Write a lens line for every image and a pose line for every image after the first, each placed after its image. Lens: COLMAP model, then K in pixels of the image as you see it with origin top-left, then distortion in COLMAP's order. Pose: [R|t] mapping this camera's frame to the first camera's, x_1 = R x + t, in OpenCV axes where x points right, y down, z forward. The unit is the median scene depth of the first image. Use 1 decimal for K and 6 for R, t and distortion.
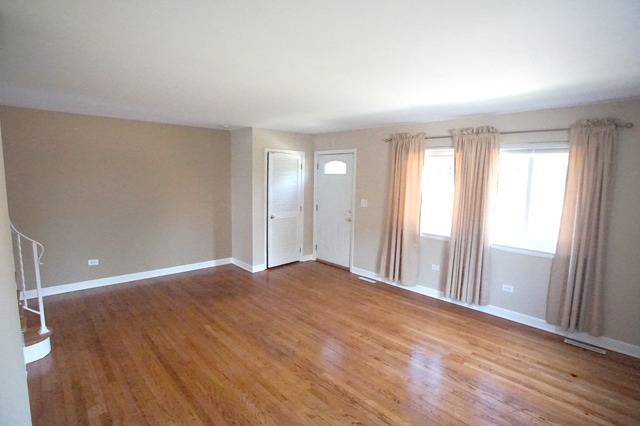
lens RADIAL K [[319.7, 0, 321.6], [0, 319.7, 214.4], [0, 0, 1]] dist [-0.090312, 0.044635]
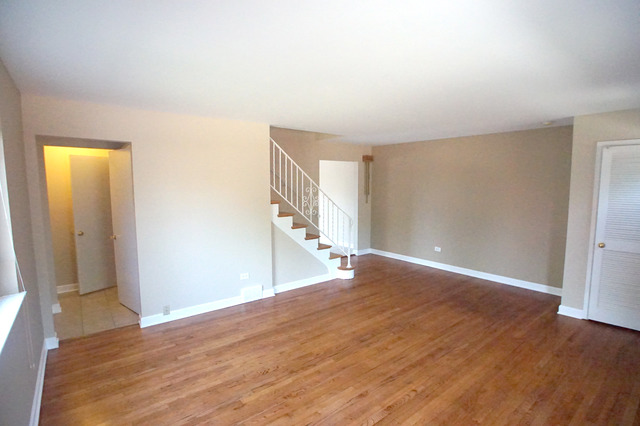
lens RADIAL K [[319.7, 0, 321.6], [0, 319.7, 214.4], [0, 0, 1]] dist [-0.090312, 0.044635]
pose [[-0.073145, 0.077031, -0.994342, 0.808244], [-0.120795, 0.988988, 0.085502, -0.060806], [0.989979, 0.126366, -0.063034, 0.740267]]
